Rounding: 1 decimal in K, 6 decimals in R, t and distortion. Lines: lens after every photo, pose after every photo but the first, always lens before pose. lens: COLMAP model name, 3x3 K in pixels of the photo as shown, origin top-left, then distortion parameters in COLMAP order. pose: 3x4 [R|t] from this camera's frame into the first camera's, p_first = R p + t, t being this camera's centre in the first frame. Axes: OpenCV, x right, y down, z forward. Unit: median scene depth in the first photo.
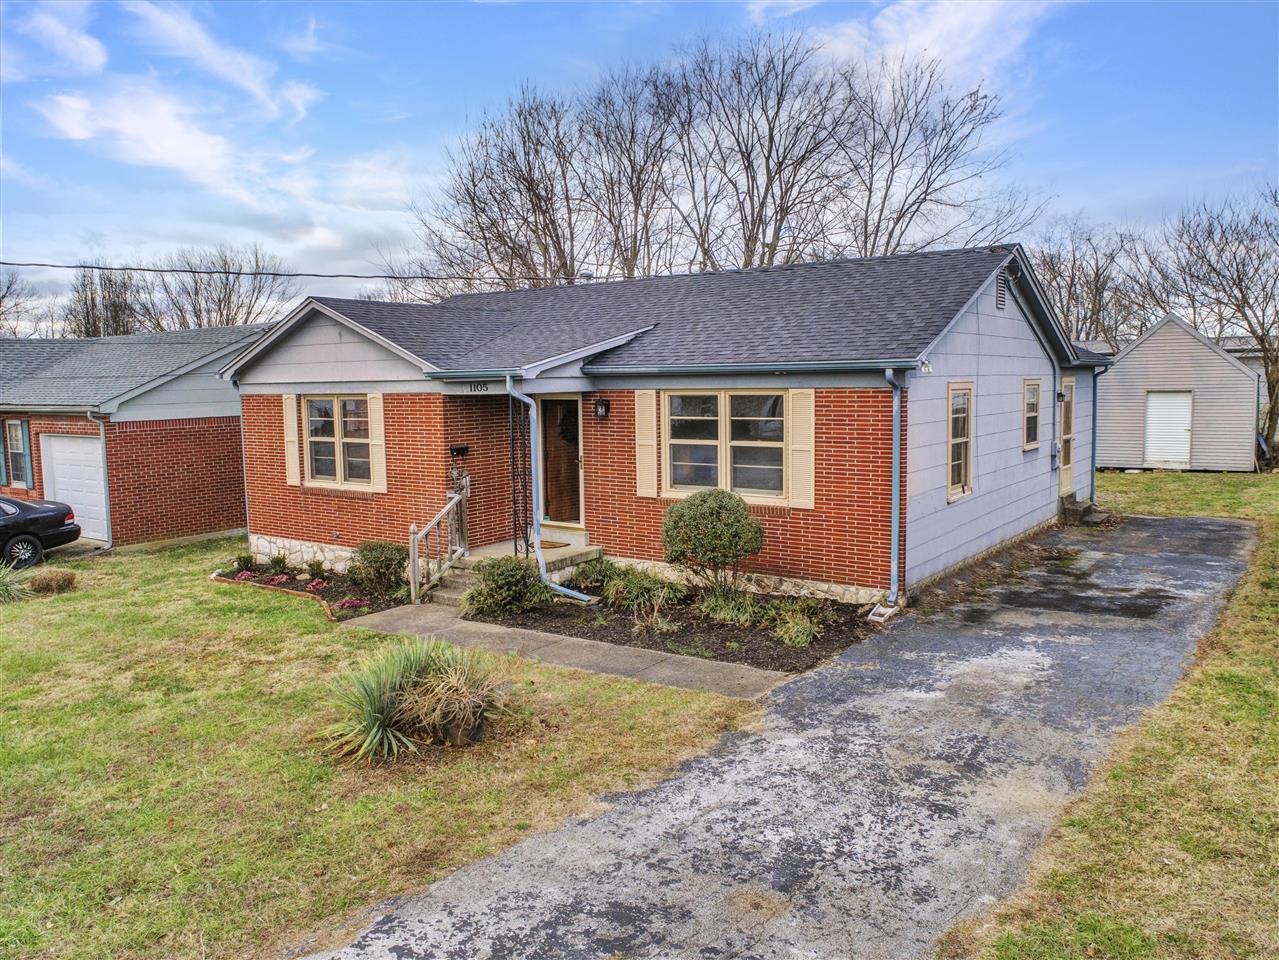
lens RADIAL K [[970.4, 0, 631.4], [0, 970.4, 485.6], [0, 0, 1]] dist [-0.021101, 0.000977]
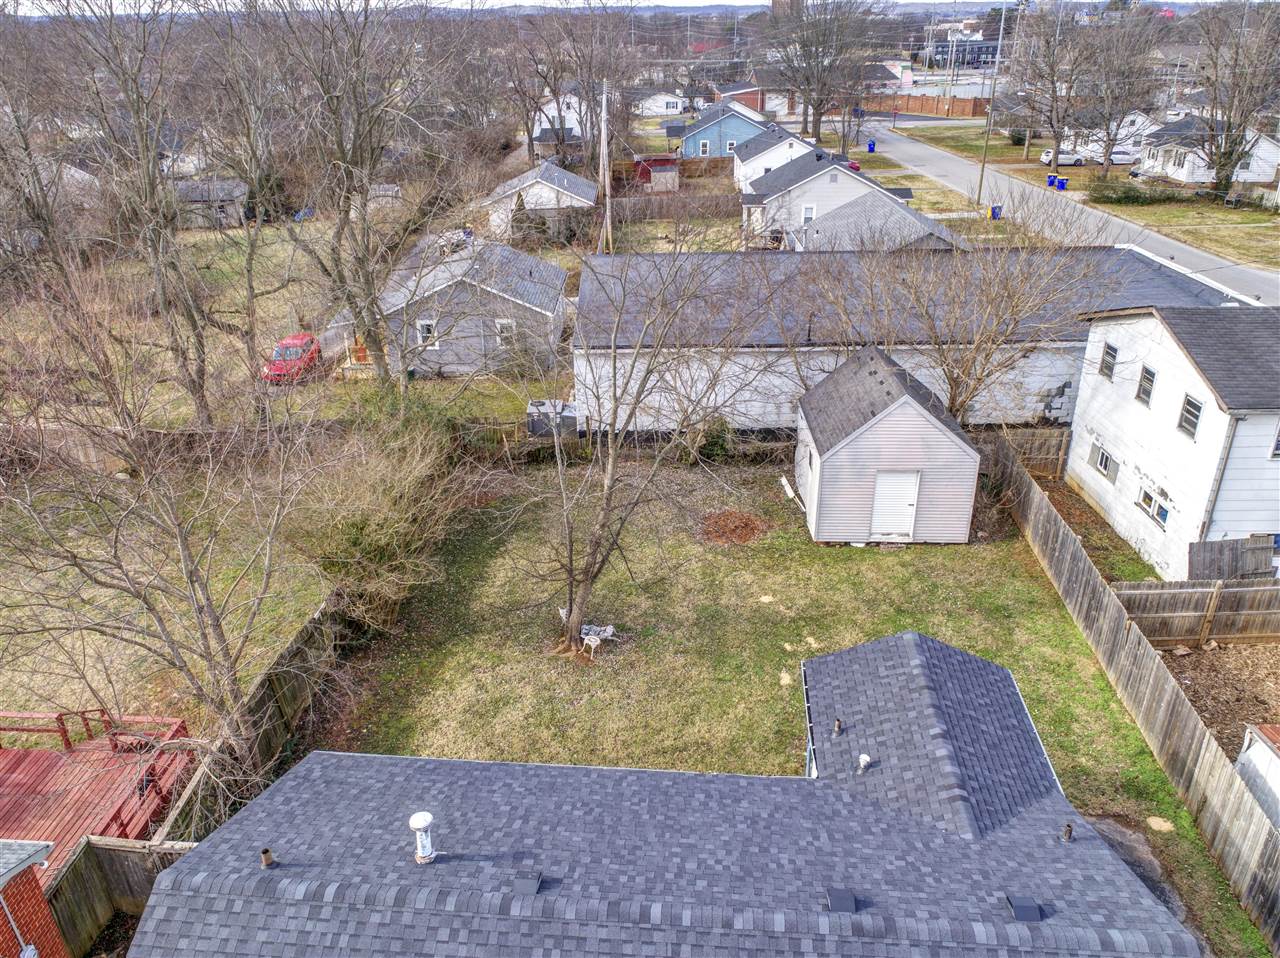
lens RADIAL K [[971.1, 0, 631.9], [0, 971.1, 484.6], [0, 0, 1]] dist [-0.021101, 0.000977]
pose [[0.853561, -0.224882, 0.469959, -0.250360], [0.057560, 0.937228, 0.343934, -0.894878], [-0.517803, -0.266518, 0.812926, 0.738651]]
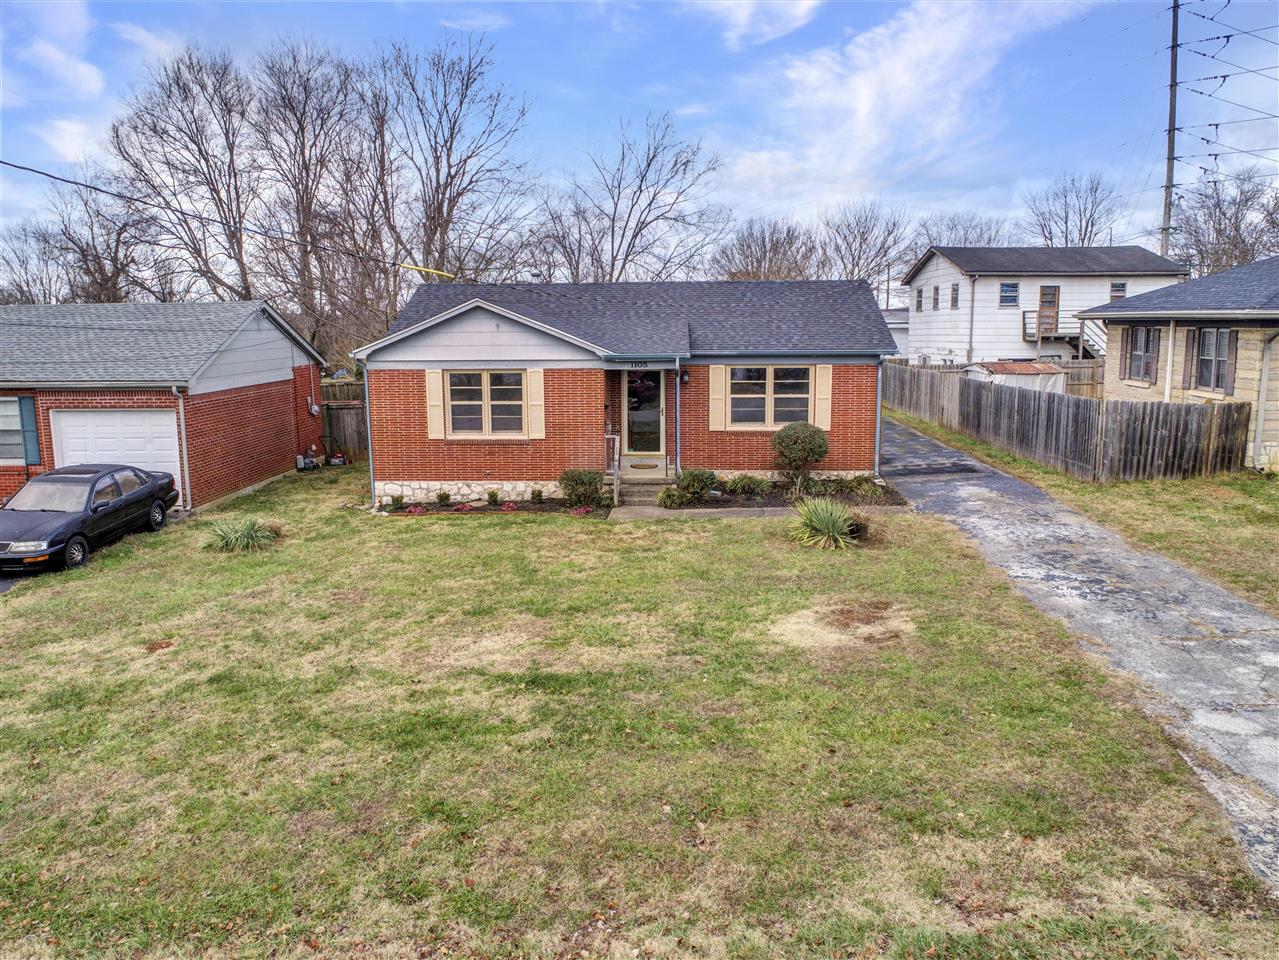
lens RADIAL K [[970.4, 0, 631.4], [0, 970.4, 485.6], [0, 0, 1]] dist [-0.021101, 0.000977]
pose [[0.835110, -0.078065, 0.544515, -1.009549], [0.054247, 0.996741, 0.059701, -0.001693], [-0.547401, -0.020319, 0.836624, -0.289321]]
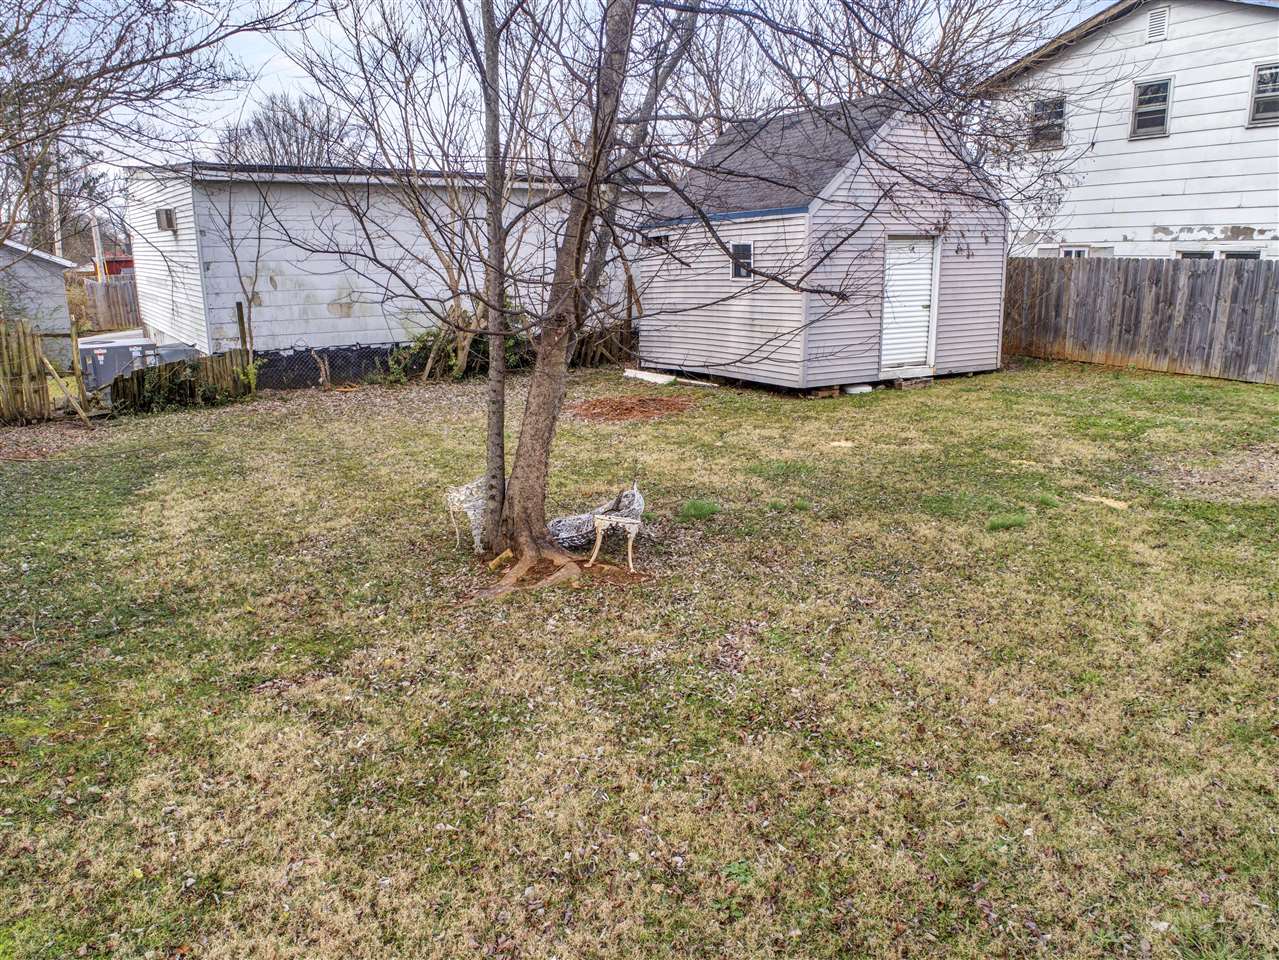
lens RADIAL K [[970.4, 0, 631.4], [0, 970.4, 485.6], [0, 0, 1]] dist [-0.021101, 0.000977]
pose [[0.441522, -0.196457, 0.875479, -0.033517], [0.100993, 0.980416, 0.169072, -0.141483], [-0.891548, 0.013768, 0.452716, 1.871309]]
